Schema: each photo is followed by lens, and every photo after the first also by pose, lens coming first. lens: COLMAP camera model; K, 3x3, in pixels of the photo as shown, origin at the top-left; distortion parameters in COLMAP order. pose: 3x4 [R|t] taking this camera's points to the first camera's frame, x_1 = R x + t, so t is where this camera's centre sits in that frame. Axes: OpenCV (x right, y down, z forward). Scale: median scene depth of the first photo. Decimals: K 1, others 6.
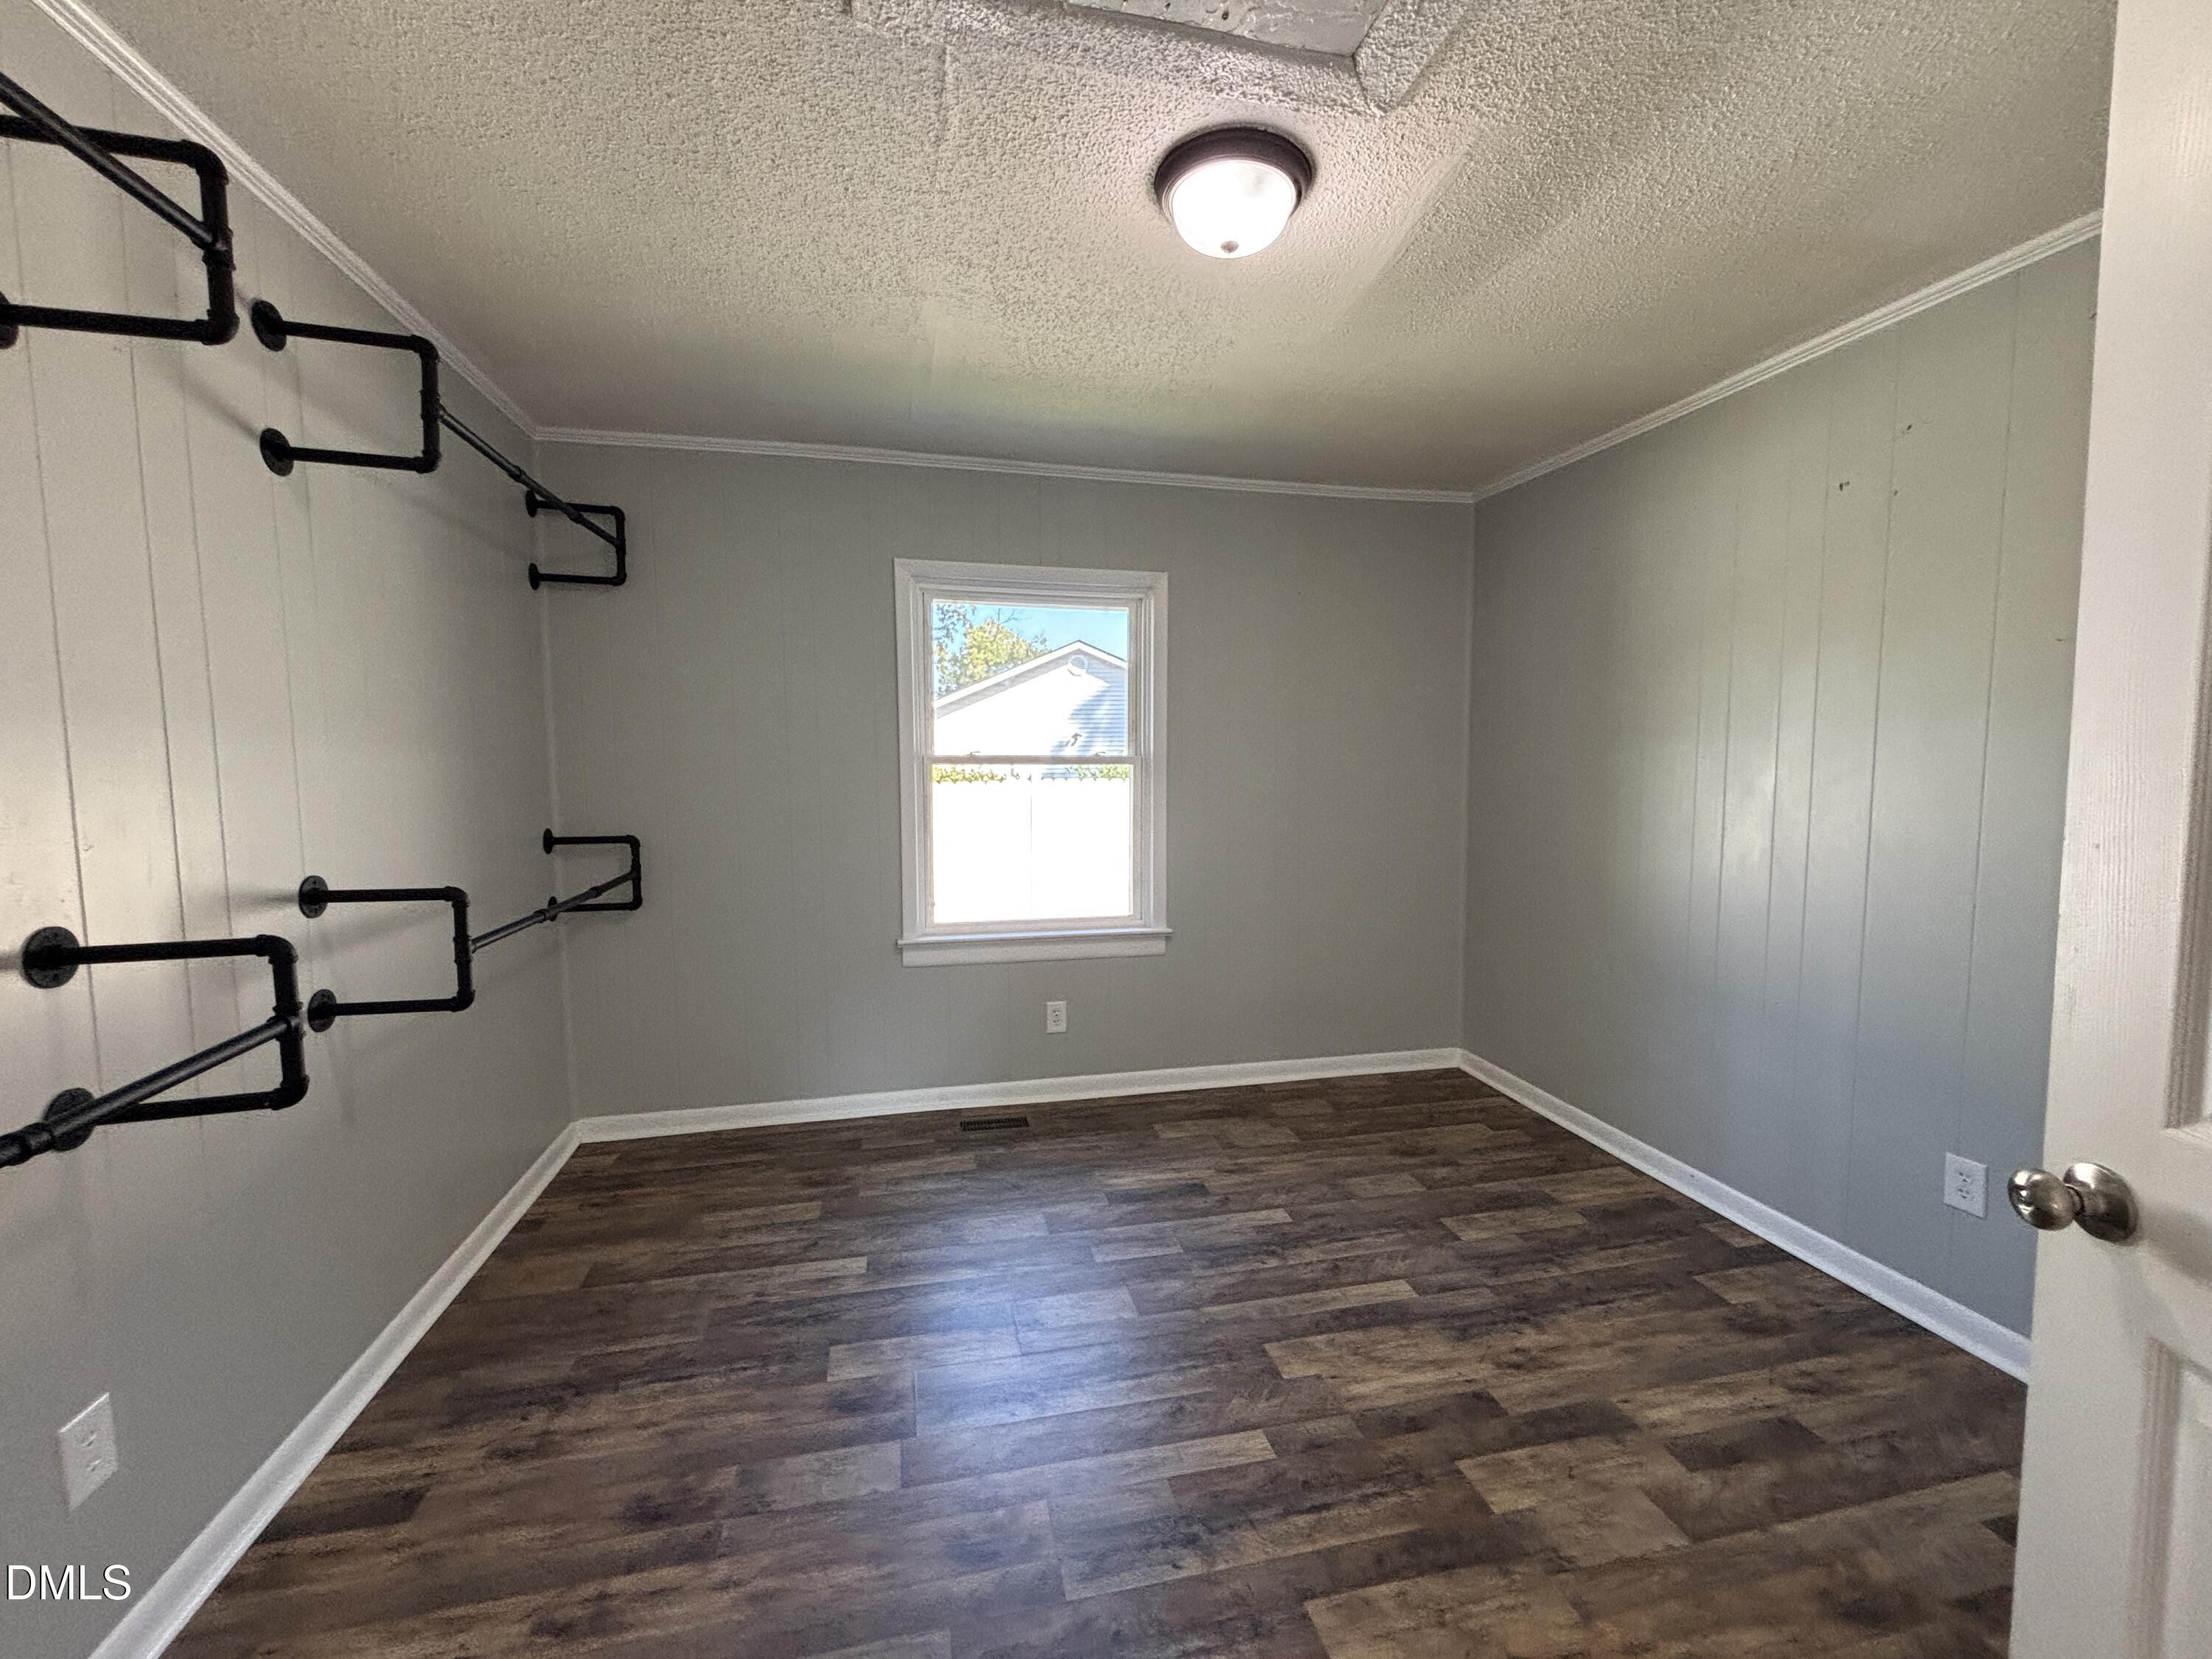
lens RADIAL K [[888.7, 0, 1099.9], [0, 888.7, 820.5], [0, 0, 1]] dist [-0.012036, 0.005388]
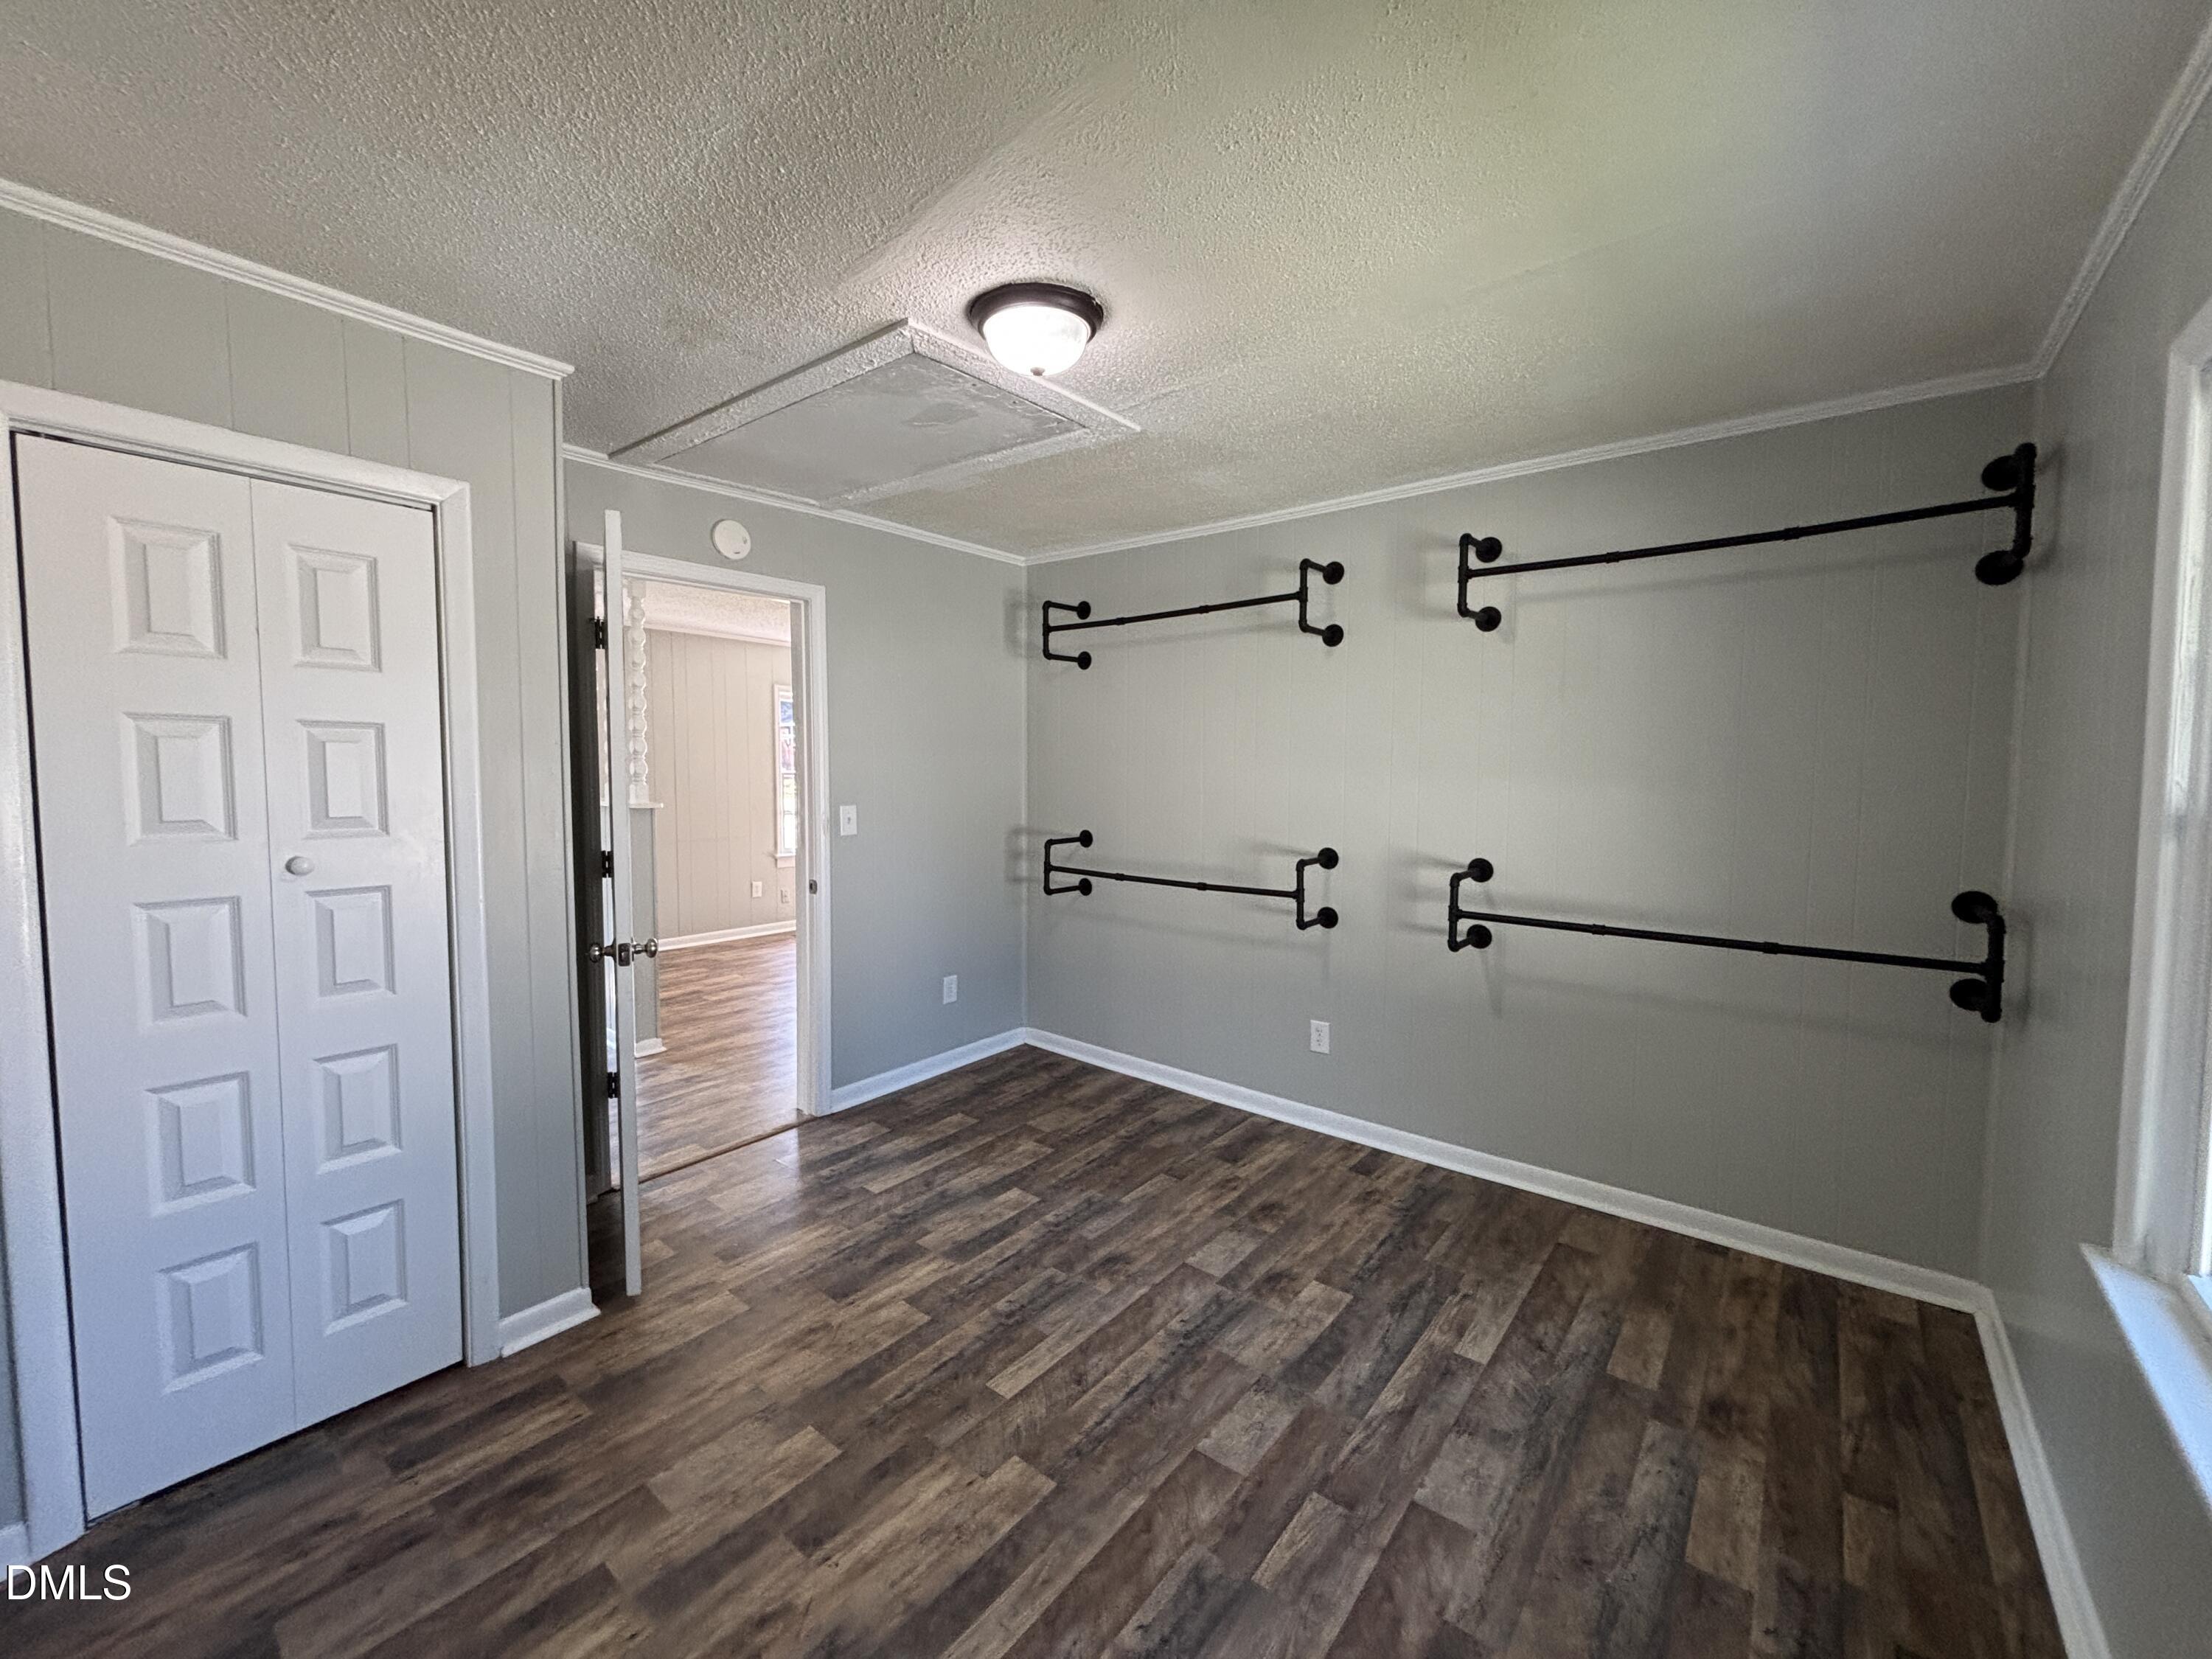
lens RADIAL K [[888.7, 0, 1099.9], [0, 888.7, 820.5], [0, 0, 1]] dist [-0.012036, 0.005388]
pose [[-0.785961, 0.039161, -0.617035, 0.713633], [-0.046715, 0.991378, 0.122424, -0.174484], [0.616509, 0.125045, -0.777355, 1.748442]]
